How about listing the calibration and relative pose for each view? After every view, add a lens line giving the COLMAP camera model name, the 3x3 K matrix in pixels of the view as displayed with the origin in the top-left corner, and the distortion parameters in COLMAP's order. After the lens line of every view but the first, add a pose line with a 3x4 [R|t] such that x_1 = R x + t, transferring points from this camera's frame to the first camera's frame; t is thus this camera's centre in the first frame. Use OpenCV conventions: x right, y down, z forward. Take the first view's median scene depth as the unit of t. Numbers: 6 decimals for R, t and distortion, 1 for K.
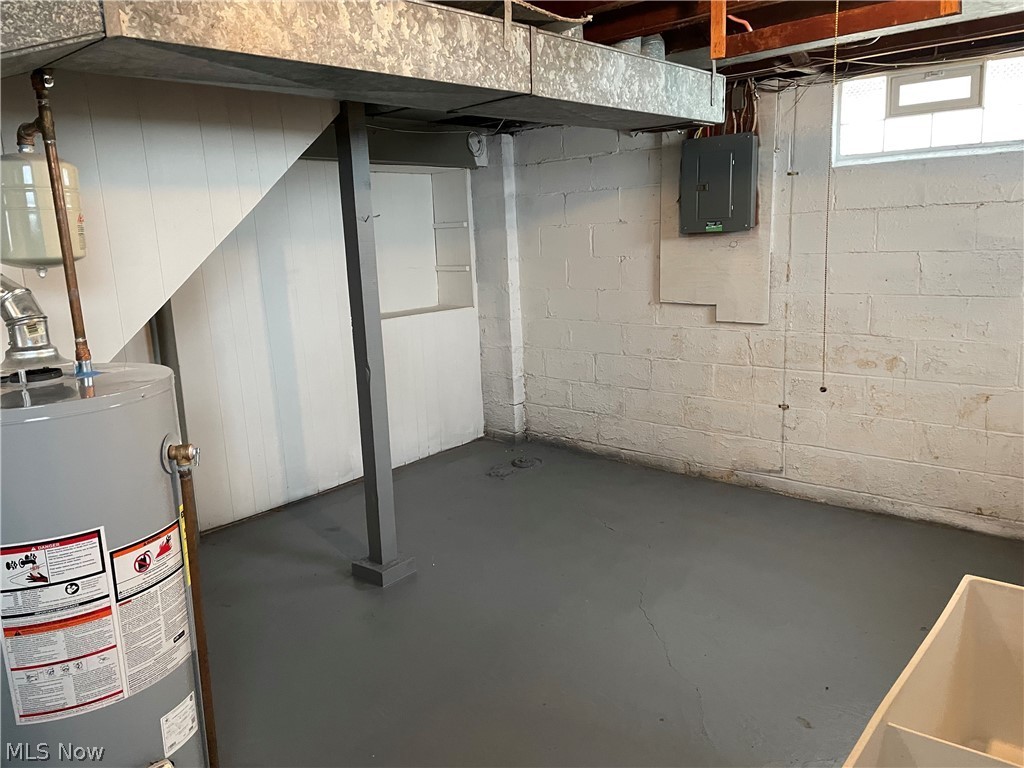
lens RADIAL K [[778.5, 0, 512.1], [0, 778.5, 382.2], [0, 0, 1]] dist [0.079172, -0.099995]
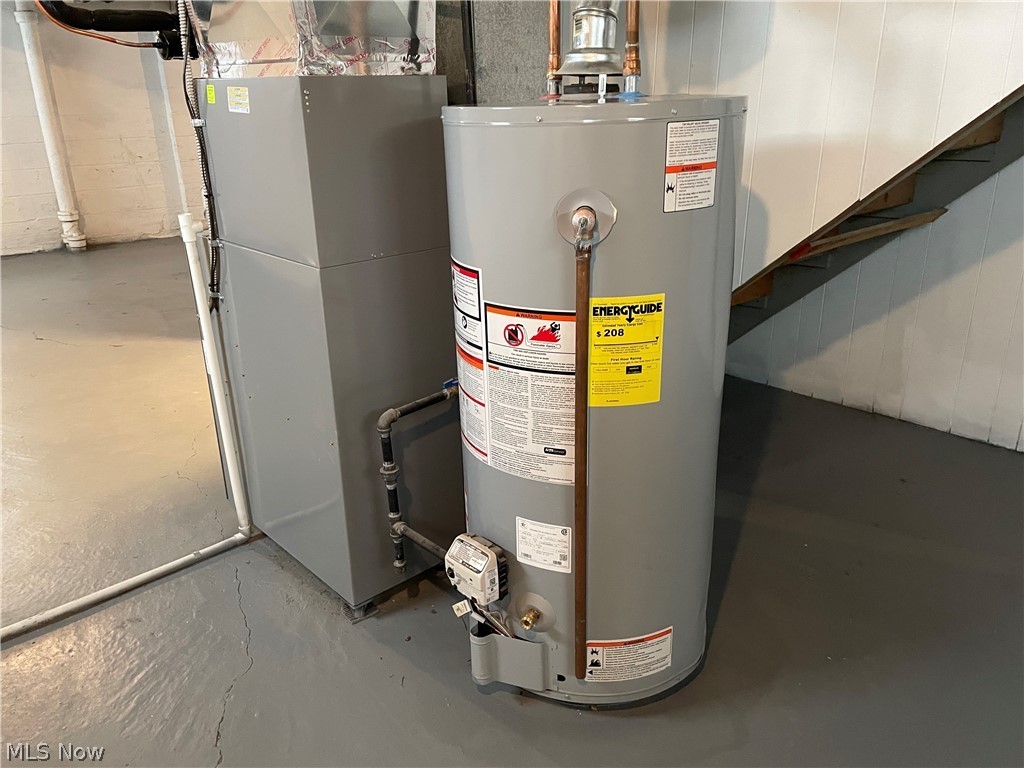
lens RADIAL K [[778.5, 0, 512.8], [0, 778.5, 384.3], [0, 0, 1]] dist [0.079172, -0.099995]
pose [[-0.114113, 0.393629, -0.912159, 0.291458], [-0.160744, 0.898743, 0.407949, -0.055296], [0.980377, 0.193176, -0.039285, 1.043498]]
